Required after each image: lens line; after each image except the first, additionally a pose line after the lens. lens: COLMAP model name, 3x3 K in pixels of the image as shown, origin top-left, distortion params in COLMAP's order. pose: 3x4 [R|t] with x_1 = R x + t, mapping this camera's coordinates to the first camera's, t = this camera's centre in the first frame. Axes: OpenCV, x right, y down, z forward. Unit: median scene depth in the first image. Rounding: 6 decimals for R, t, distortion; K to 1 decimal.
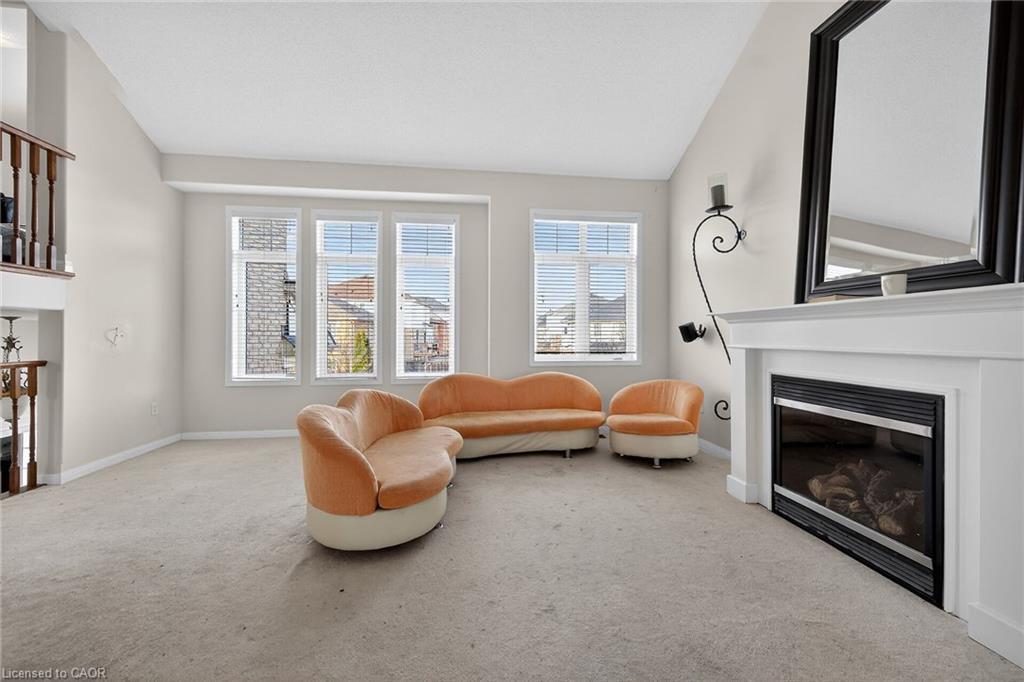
lens RADIAL K [[405.2, 0, 511.8], [0, 405.2, 338.7], [0, 0, 1]] dist [0.003741, -0.000085]
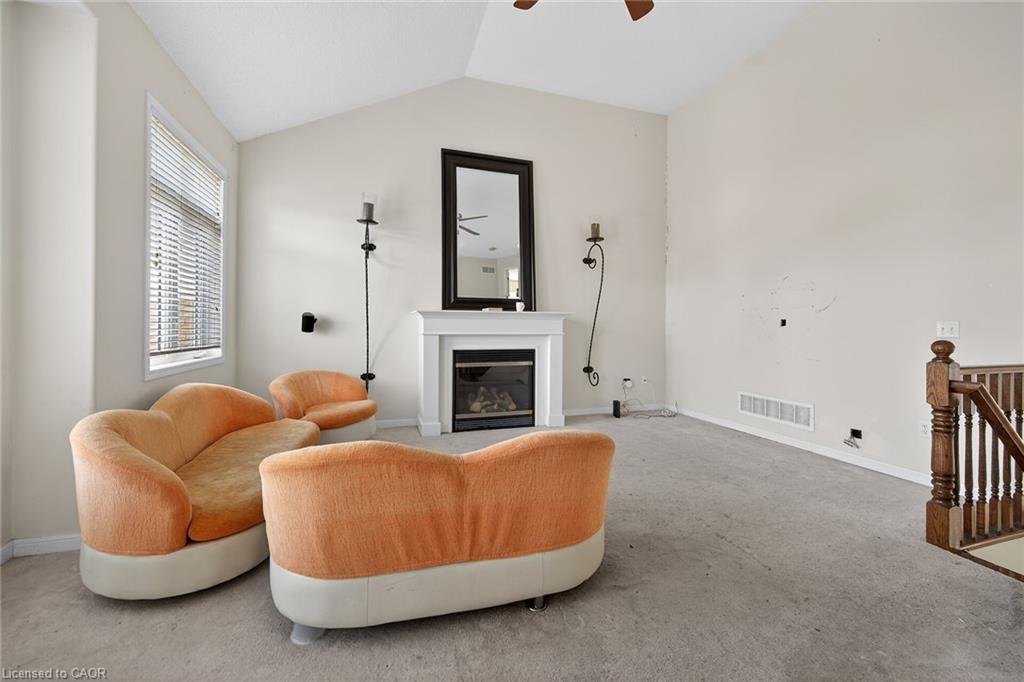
lens RADIAL K [[405.2, 0, 512.3], [0, 405.2, 334.2], [0, 0, 1]] dist [0.003741, -0.000085]
pose [[-0.192083, -0.022544, 0.981120, -1.052401], [-0.002287, 0.999744, 0.022524, -0.015226], [-0.981376, 0.002082, -0.192086, 1.103095]]
